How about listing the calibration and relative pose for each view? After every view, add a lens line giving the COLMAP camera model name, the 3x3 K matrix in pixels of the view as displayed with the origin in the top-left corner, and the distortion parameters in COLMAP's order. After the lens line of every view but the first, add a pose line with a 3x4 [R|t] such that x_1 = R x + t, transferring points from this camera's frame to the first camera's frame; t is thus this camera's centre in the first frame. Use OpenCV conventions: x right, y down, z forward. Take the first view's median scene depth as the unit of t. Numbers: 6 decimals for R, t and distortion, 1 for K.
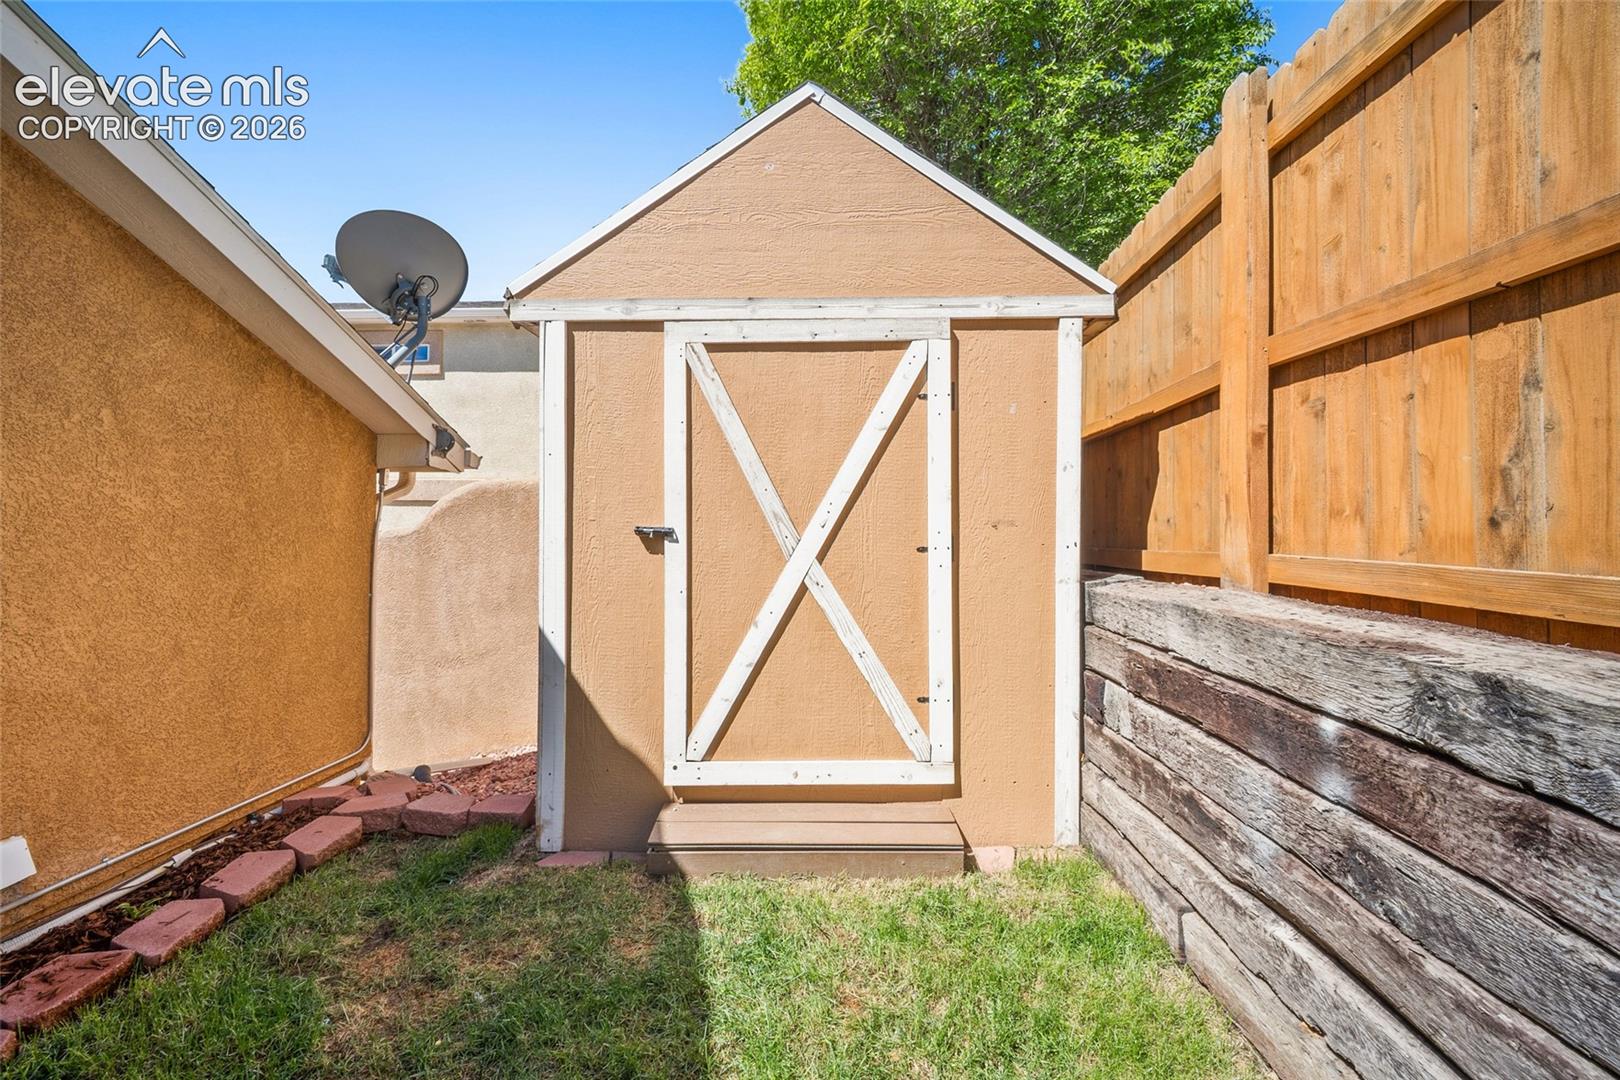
lens RADIAL K [[634.6, 0, 800.6], [0, 634.6, 538.1], [0, 0, 1]] dist [-0.005358, 0.000720]
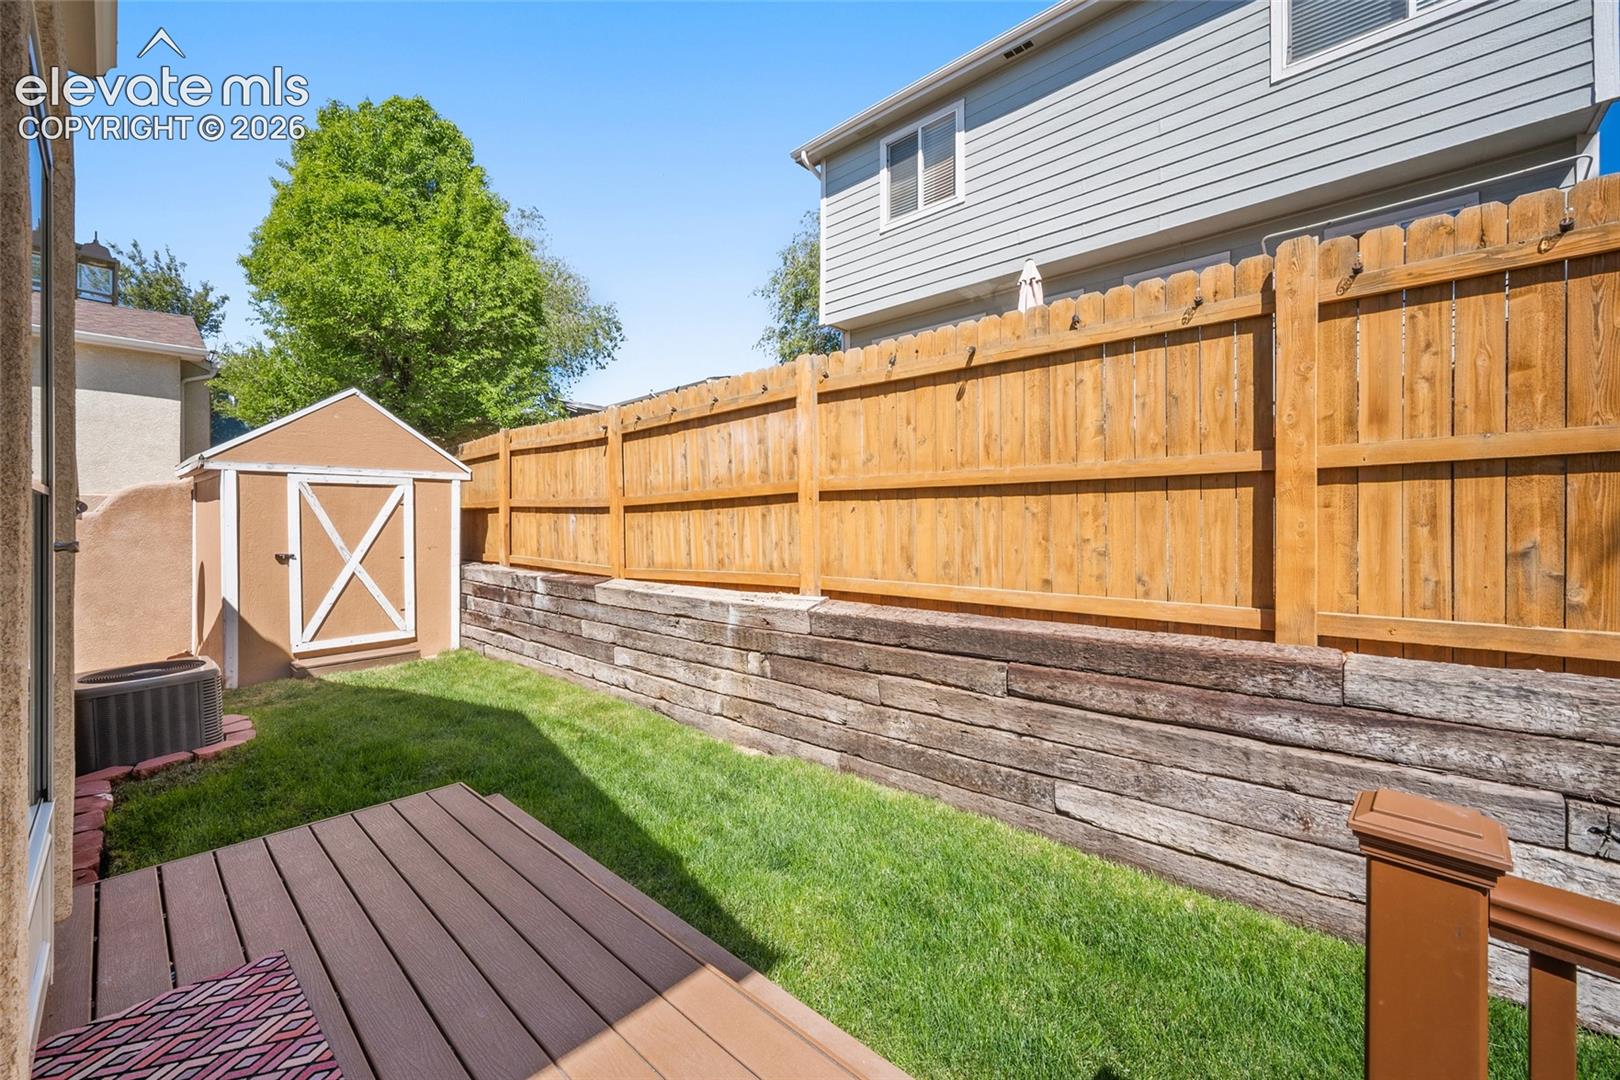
lens RADIAL K [[634.6, 0, 809.9], [0, 634.6, 522.5], [0, 0, 1]] dist [-0.005358, 0.000720]
pose [[0.619982, -0.006451, 0.784590, -0.920377], [-0.003703, 0.999931, 0.011148, -0.180536], [-0.784607, -0.009816, 0.619915, -2.249631]]
